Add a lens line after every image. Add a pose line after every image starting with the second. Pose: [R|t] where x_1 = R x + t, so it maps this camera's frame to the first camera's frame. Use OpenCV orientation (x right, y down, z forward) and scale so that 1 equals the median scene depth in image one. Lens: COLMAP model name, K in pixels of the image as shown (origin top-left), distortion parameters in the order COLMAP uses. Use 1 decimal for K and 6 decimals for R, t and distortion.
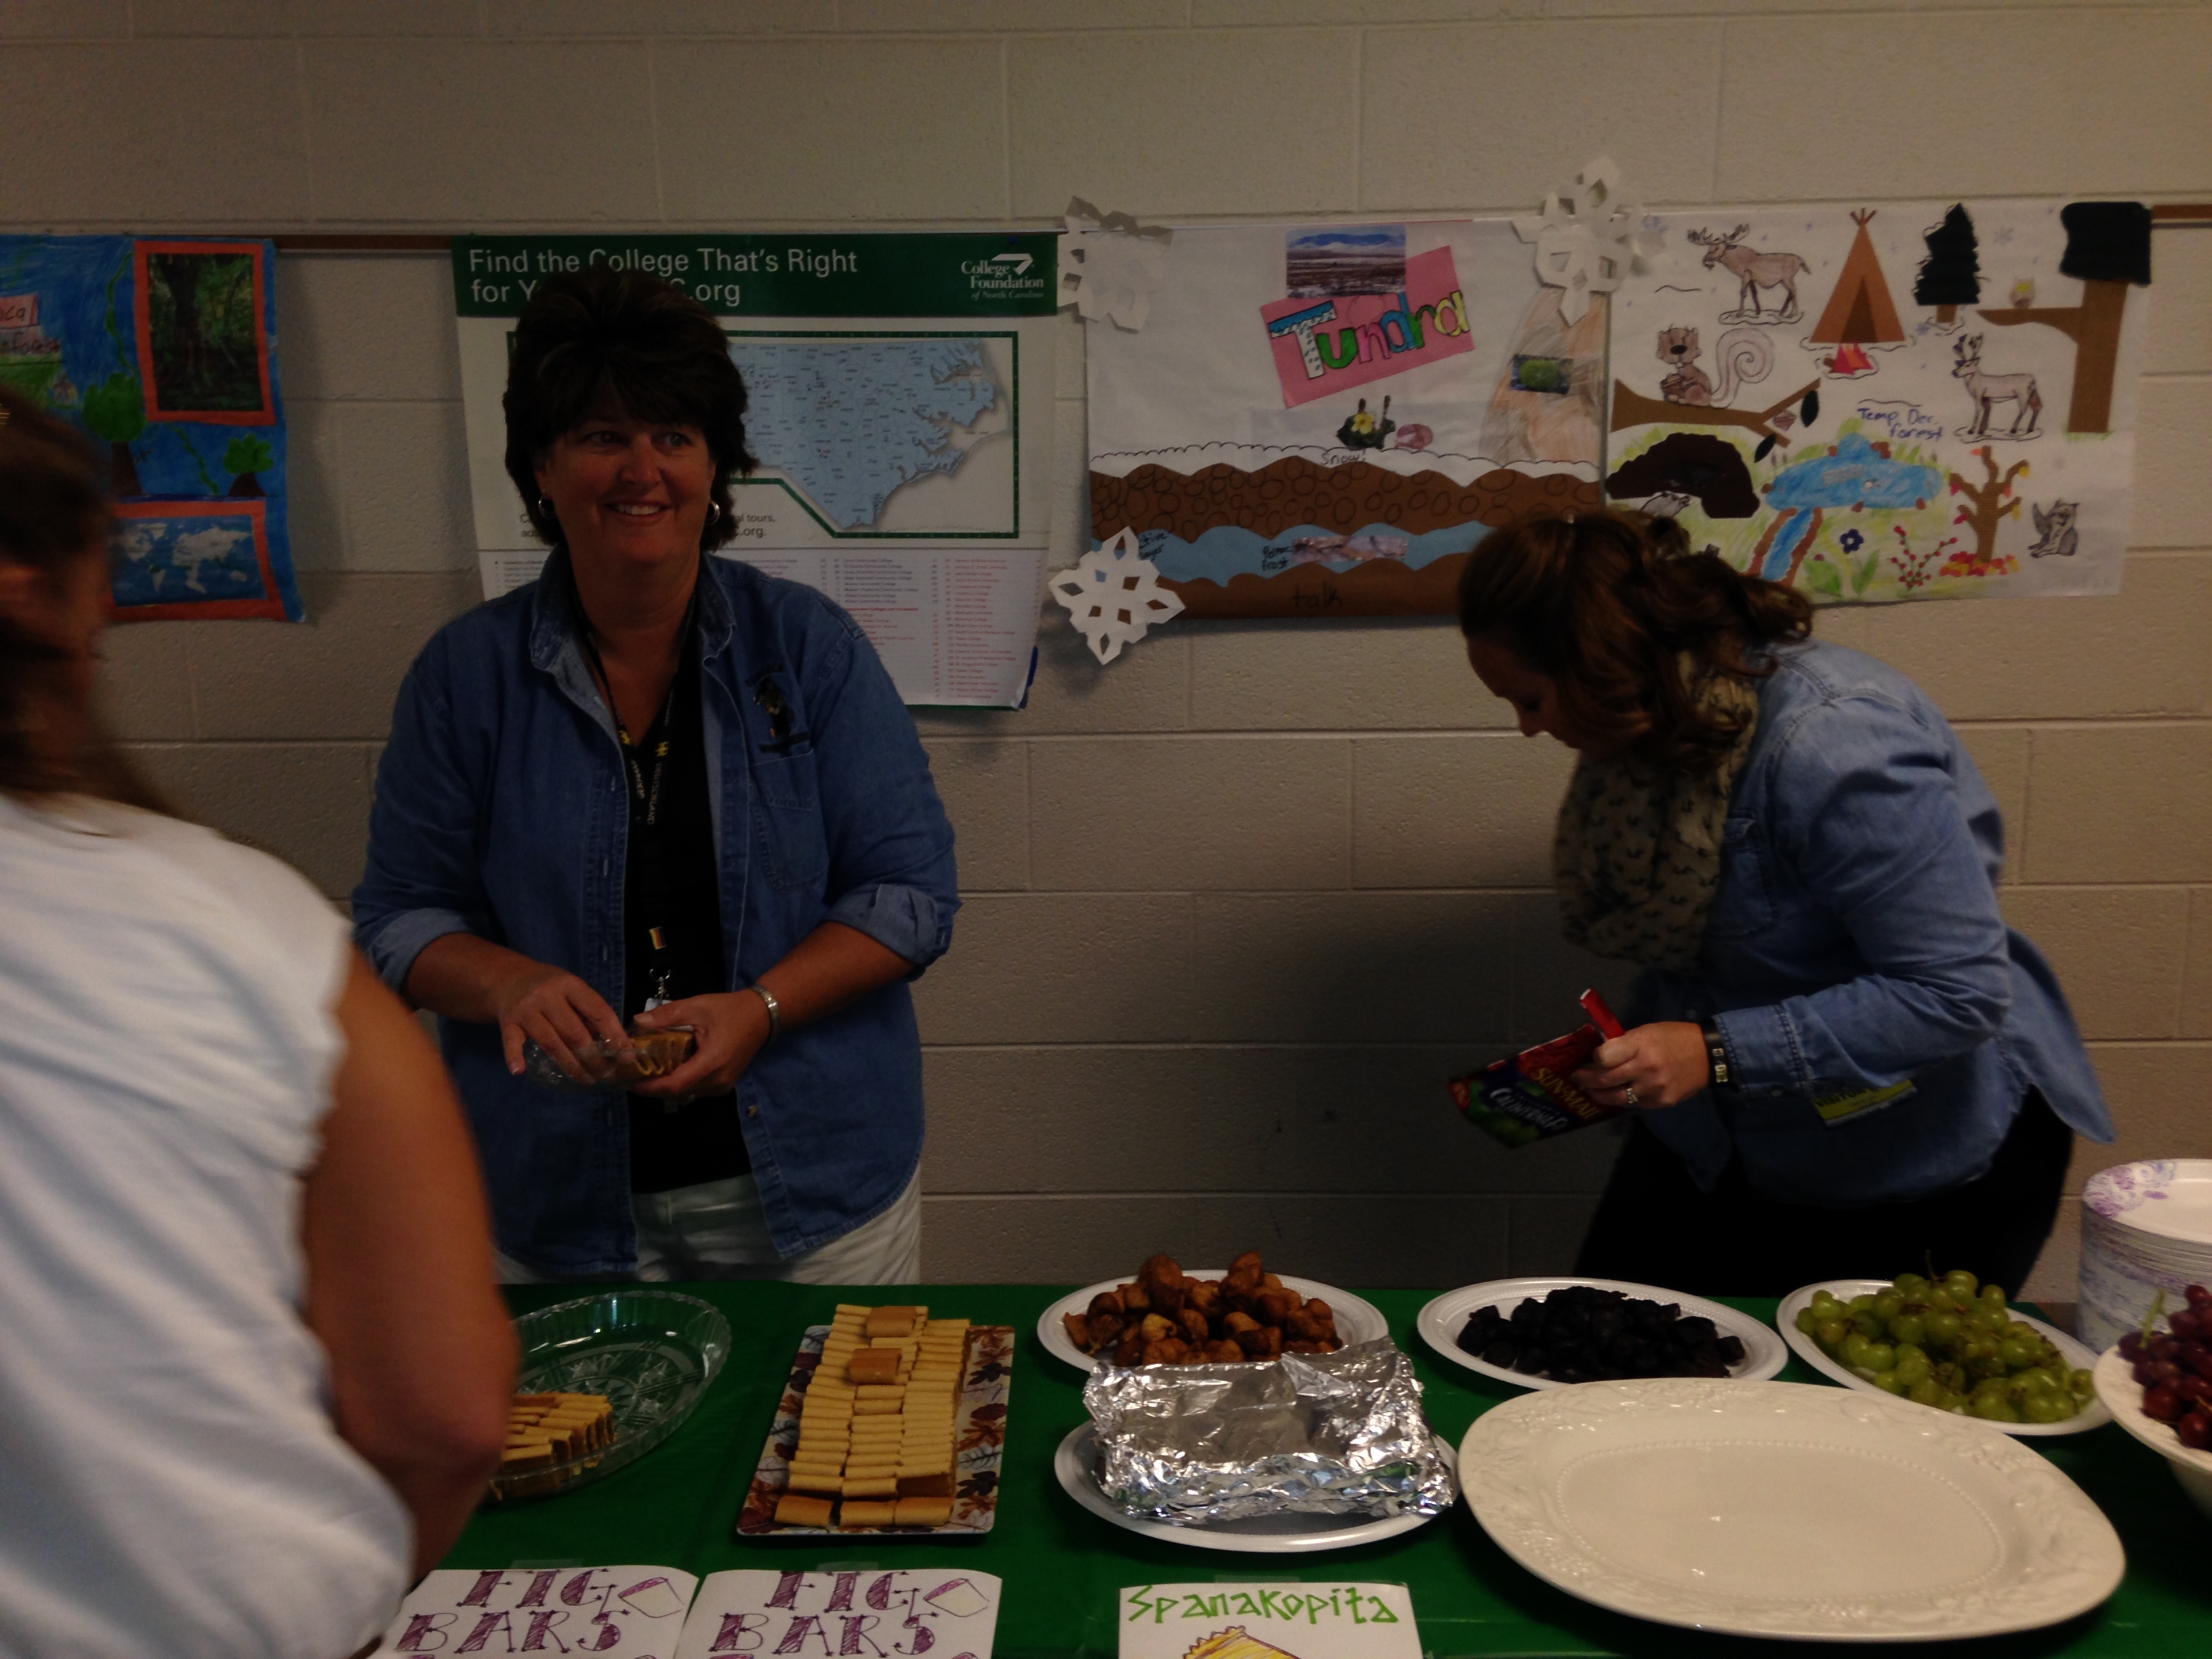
lens RADIAL K [[1984.4, 0, 1091.3], [0, 1984.4, 832.0], [0, 0, 1]] dist [0.207305, -0.331613]
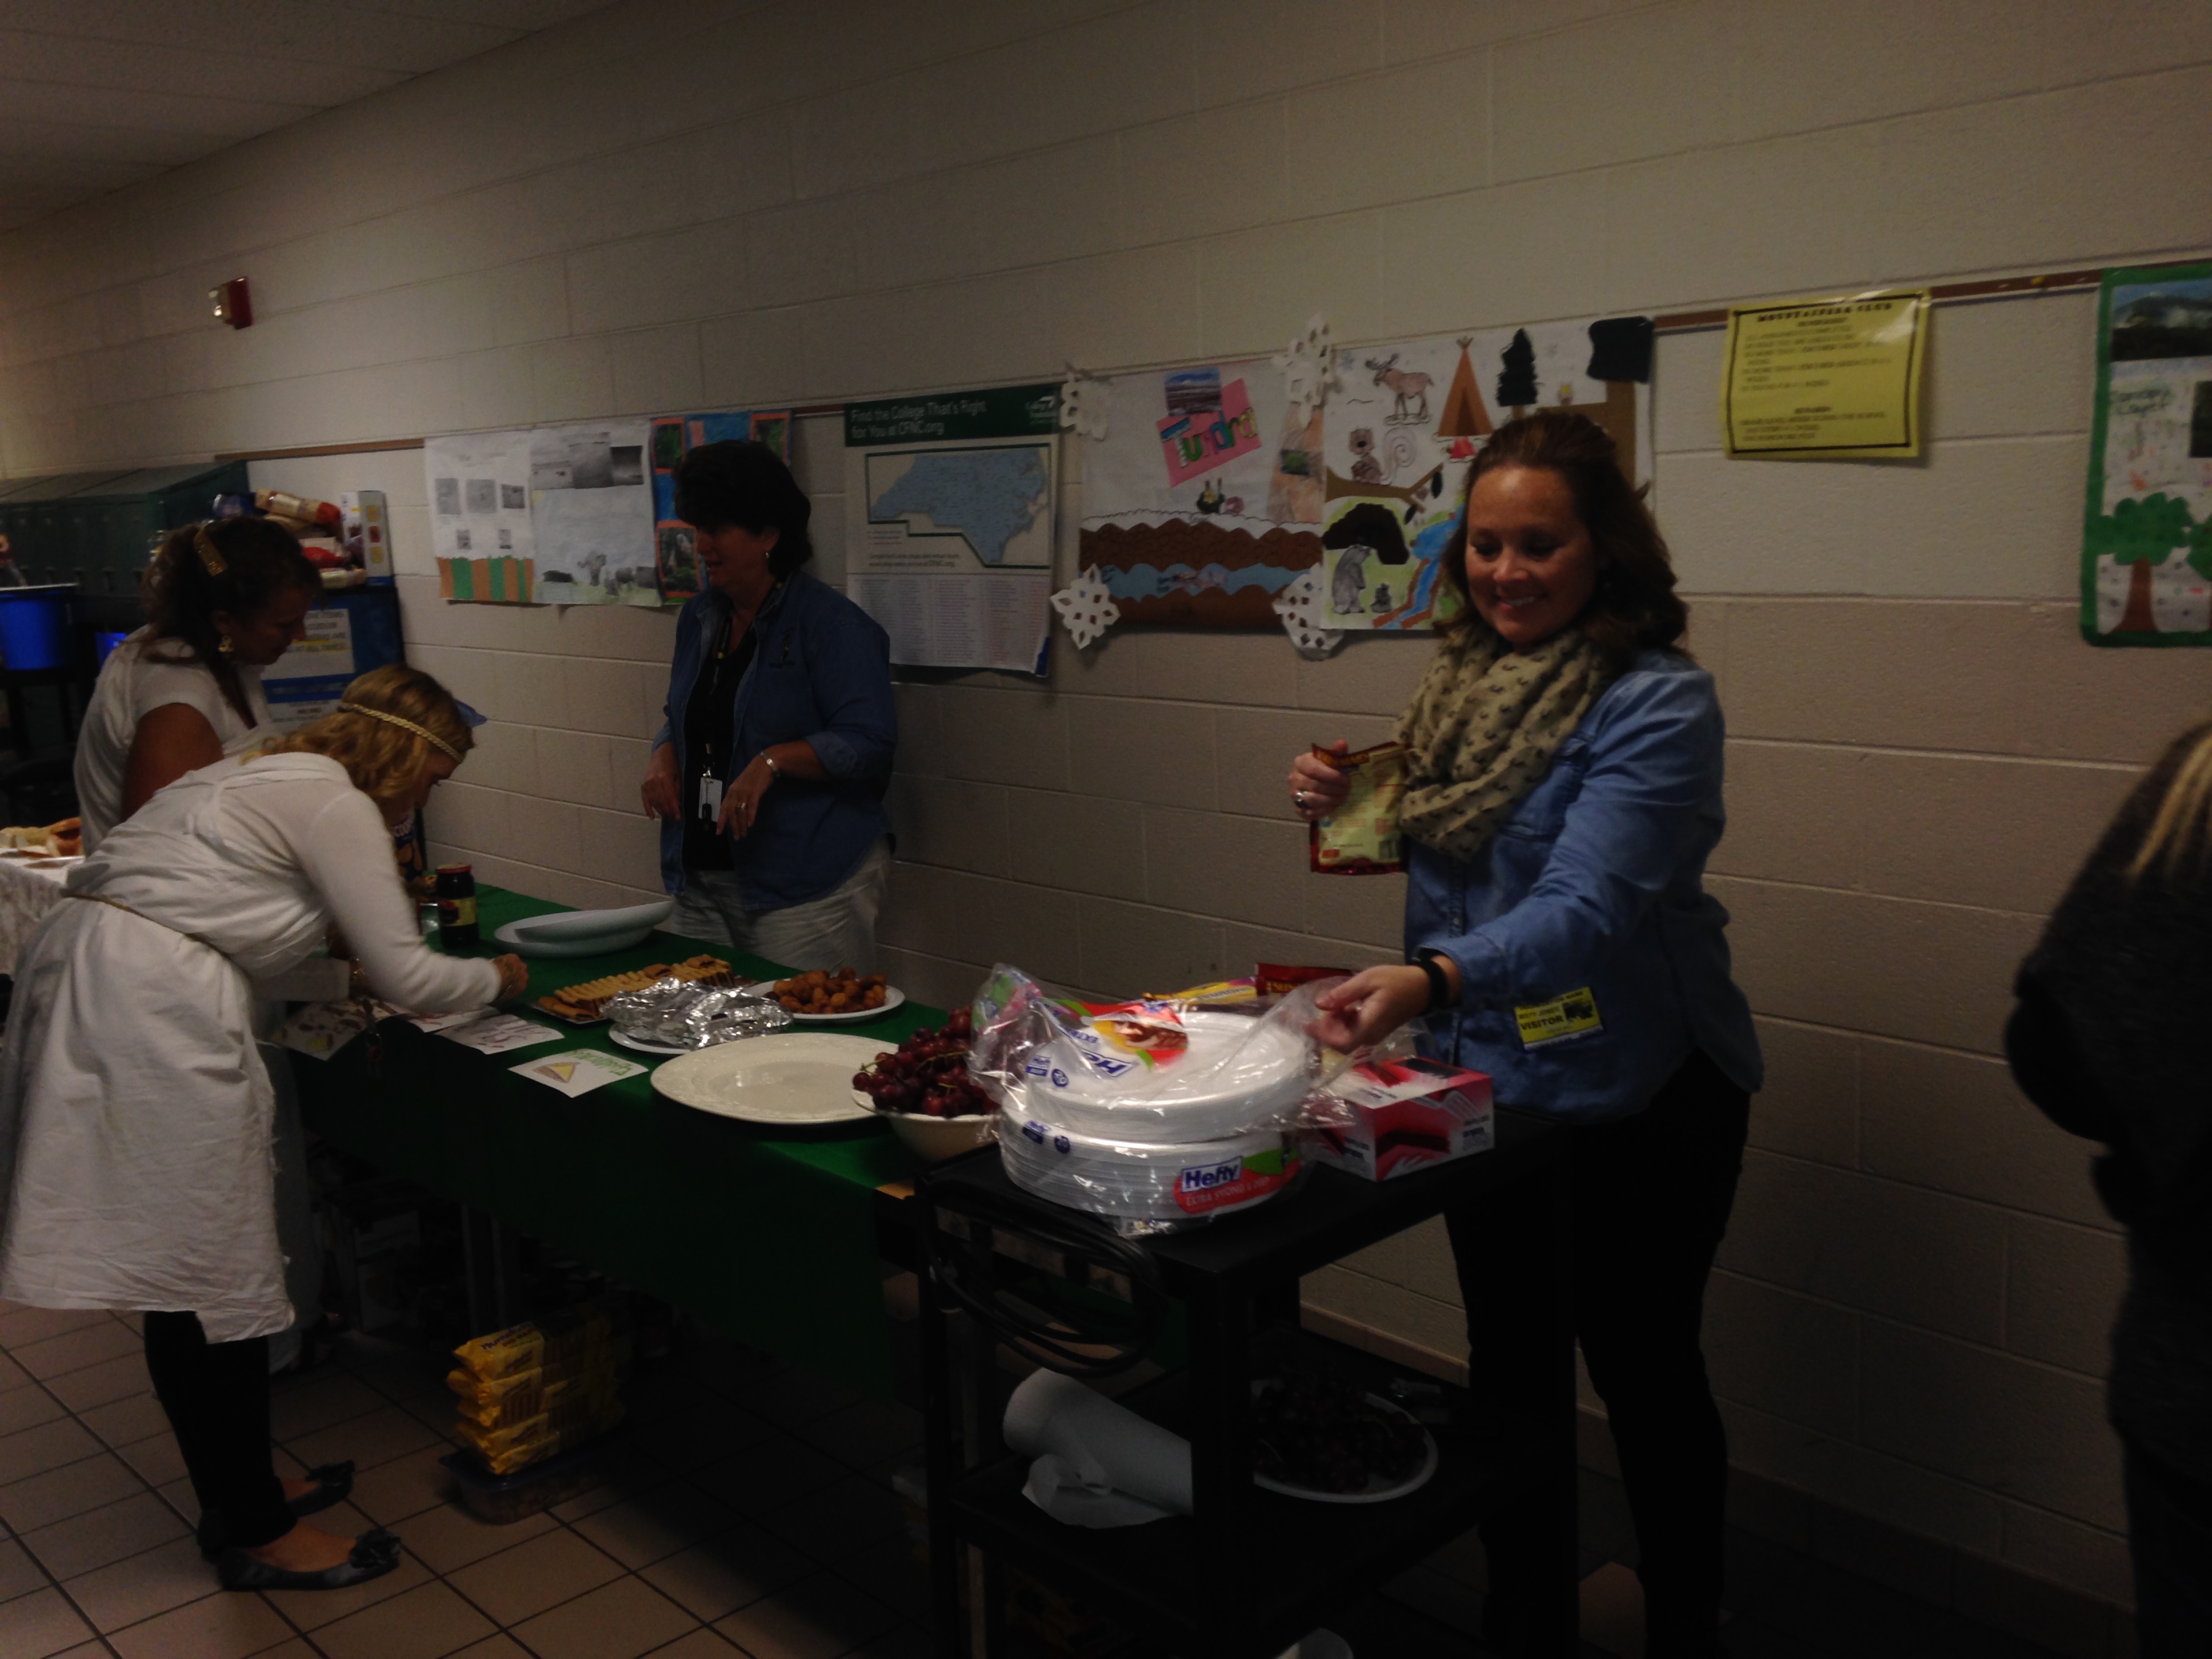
lens RADIAL K [[1984.4, 0, 1091.3], [0, 1984.4, 832.0], [0, 0, 1]] dist [0.207305, -0.331613]
pose [[0.686821, 0.108806, -0.718636, 1.183738], [-0.105943, 0.993158, 0.049118, -0.019092], [0.719064, 0.042399, 0.693649, -0.087137]]
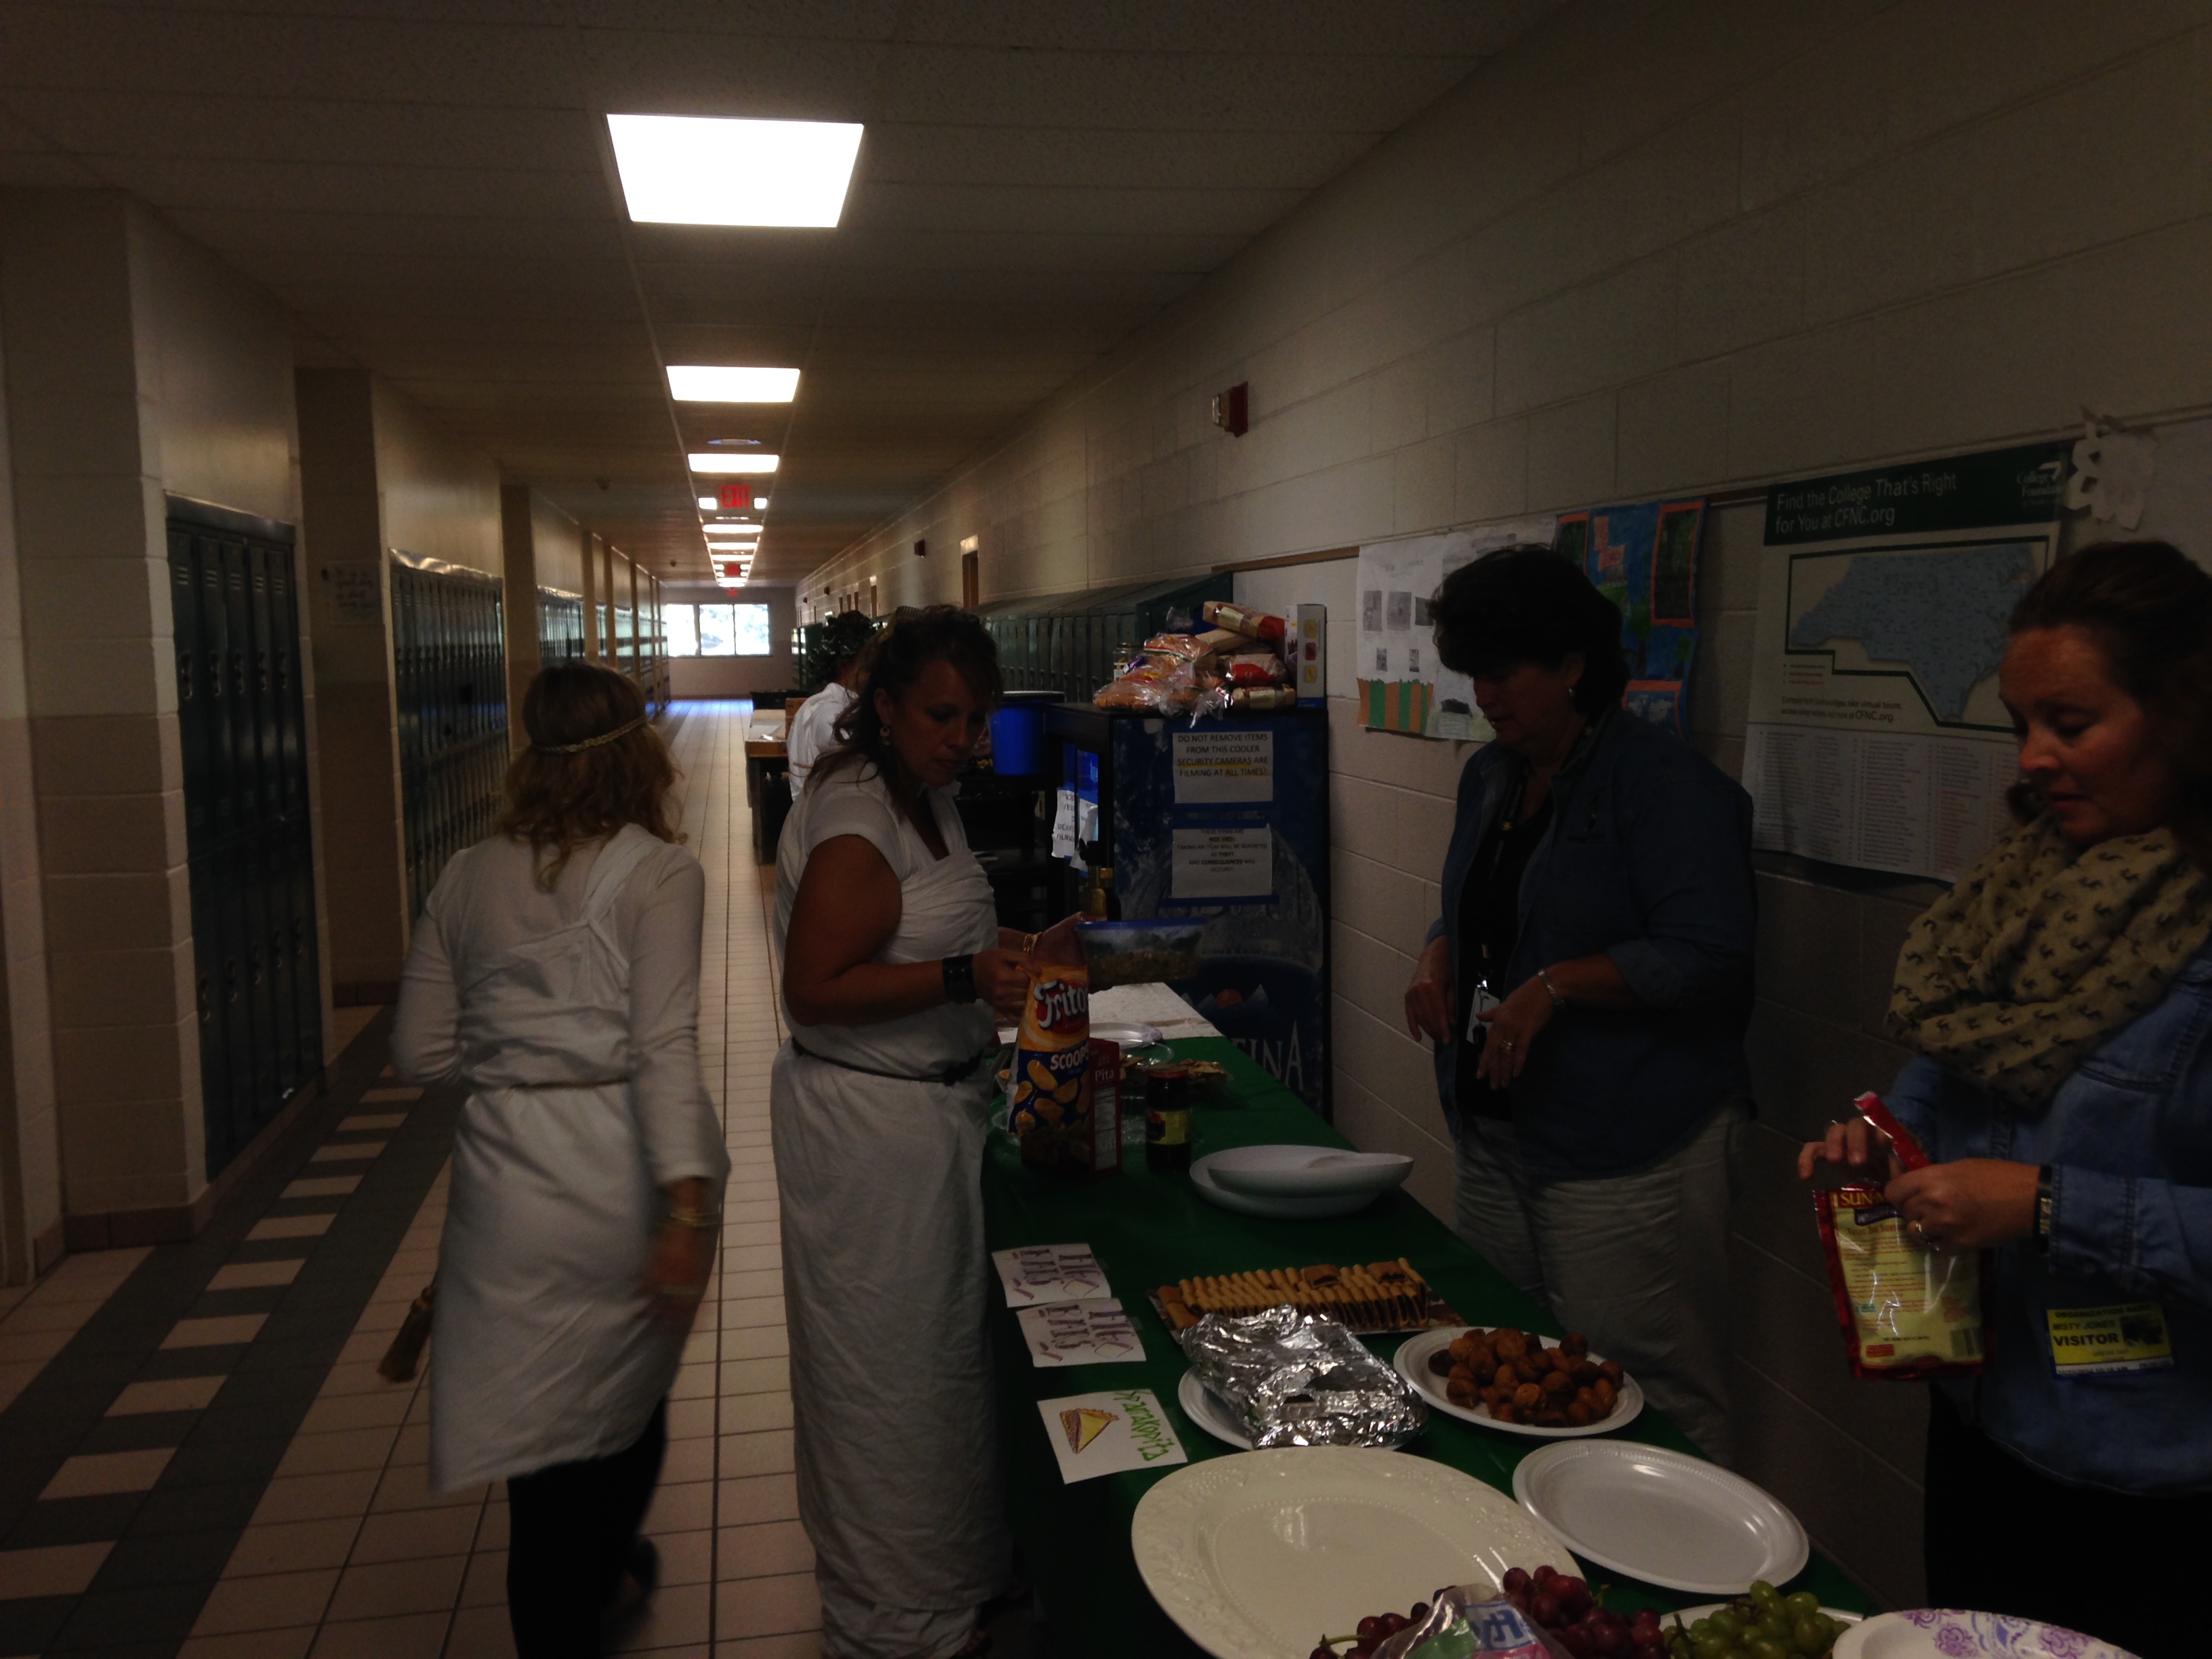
lens RADIAL K [[1984.4, 0, 1091.3], [0, 1984.4, 832.0], [0, 0, 1]] dist [0.207305, -0.331613]
pose [[0.186085, 0.108740, -0.976498, 0.895089], [-0.170048, 0.982423, 0.076995, -0.099448], [0.967707, 0.151724, 0.201305, 0.346931]]
